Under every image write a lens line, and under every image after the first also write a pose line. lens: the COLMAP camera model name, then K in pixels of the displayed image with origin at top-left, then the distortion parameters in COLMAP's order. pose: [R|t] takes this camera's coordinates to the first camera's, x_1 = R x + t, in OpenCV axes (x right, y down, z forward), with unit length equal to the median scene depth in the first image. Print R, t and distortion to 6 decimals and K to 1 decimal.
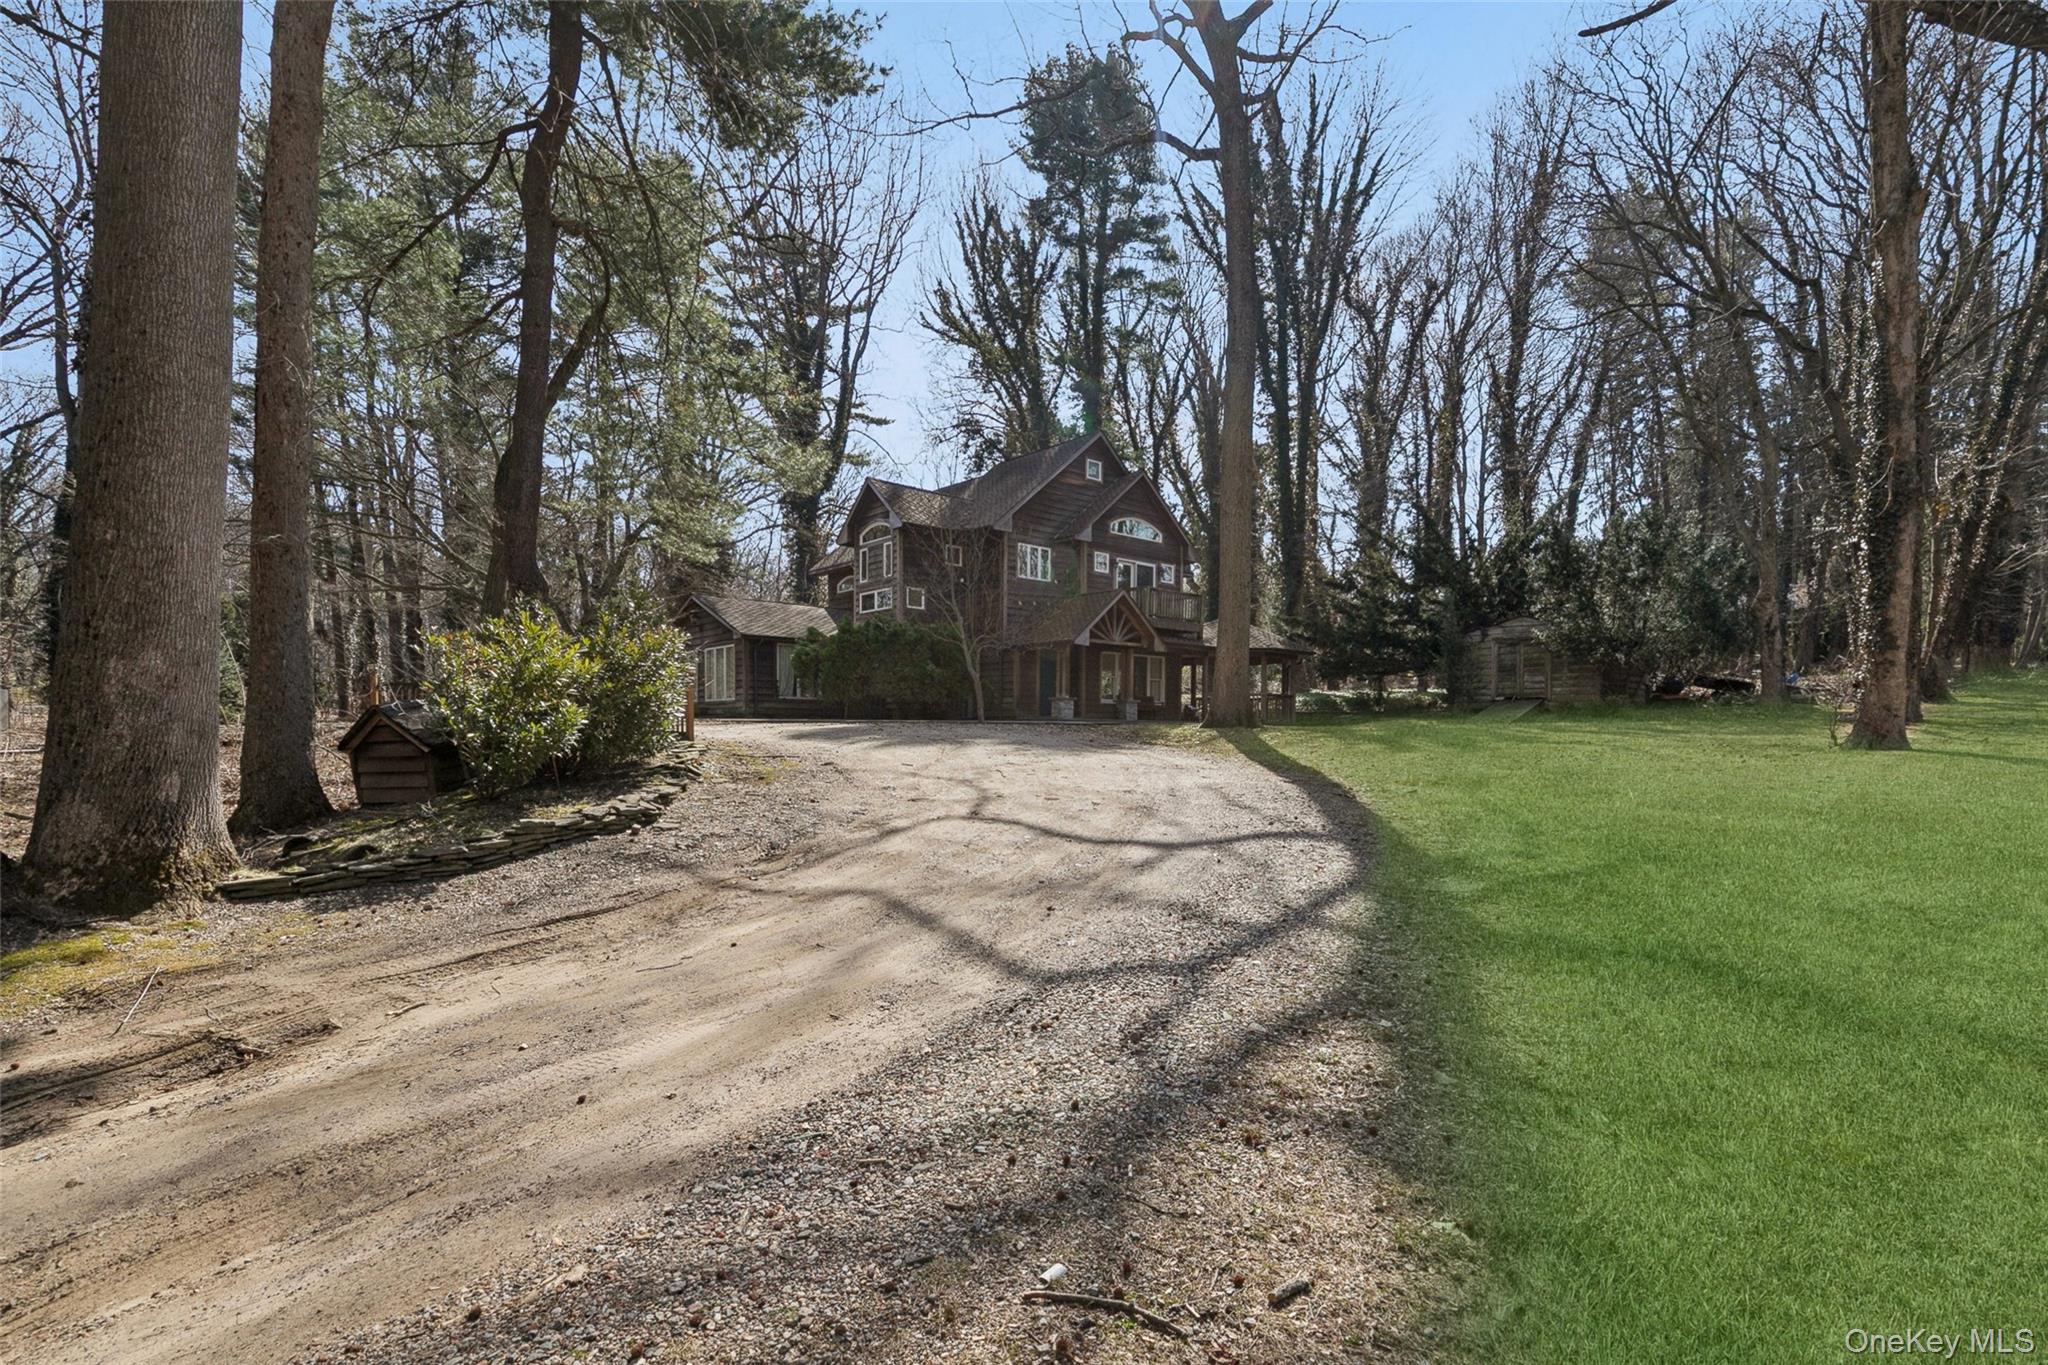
lens RADIAL K [[937.5, 0, 1024.4], [0, 937.5, 690.4], [0, 0, 1]] dist [-0.005006, -0.000270]
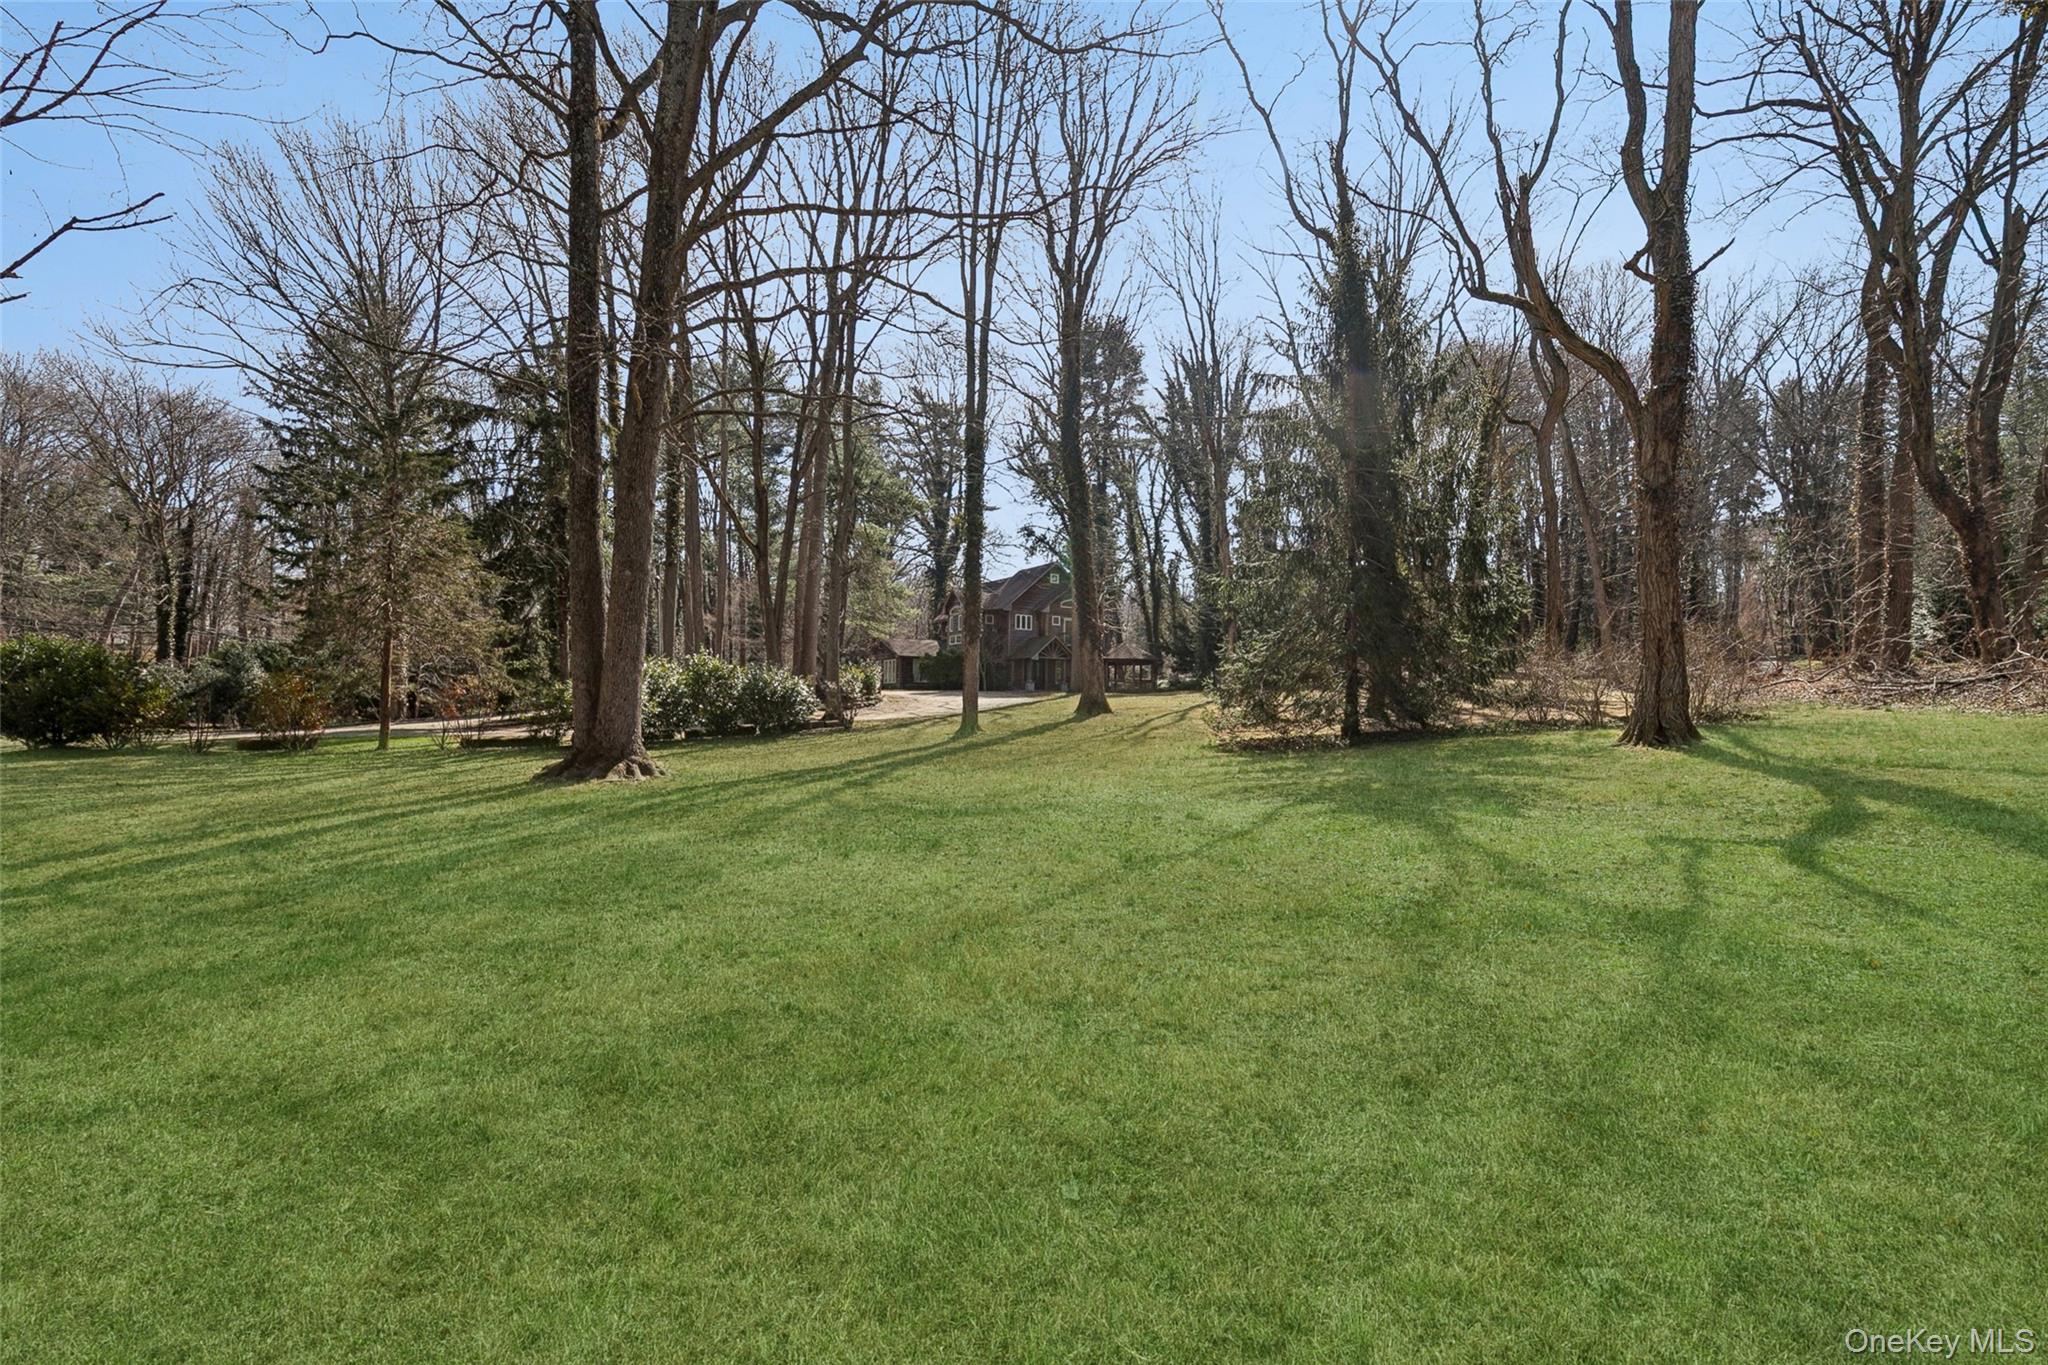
lens RADIAL K [[937.5, 0, 1023.7], [0, 937.5, 680.1], [0, 0, 1]] dist [-0.005006, -0.000270]
pose [[0.982396, 0.003257, -0.186782, 0.444320], [-0.002812, 0.999993, 0.002650, -0.002566], [0.186789, -0.002078, 0.982398, -1.259867]]
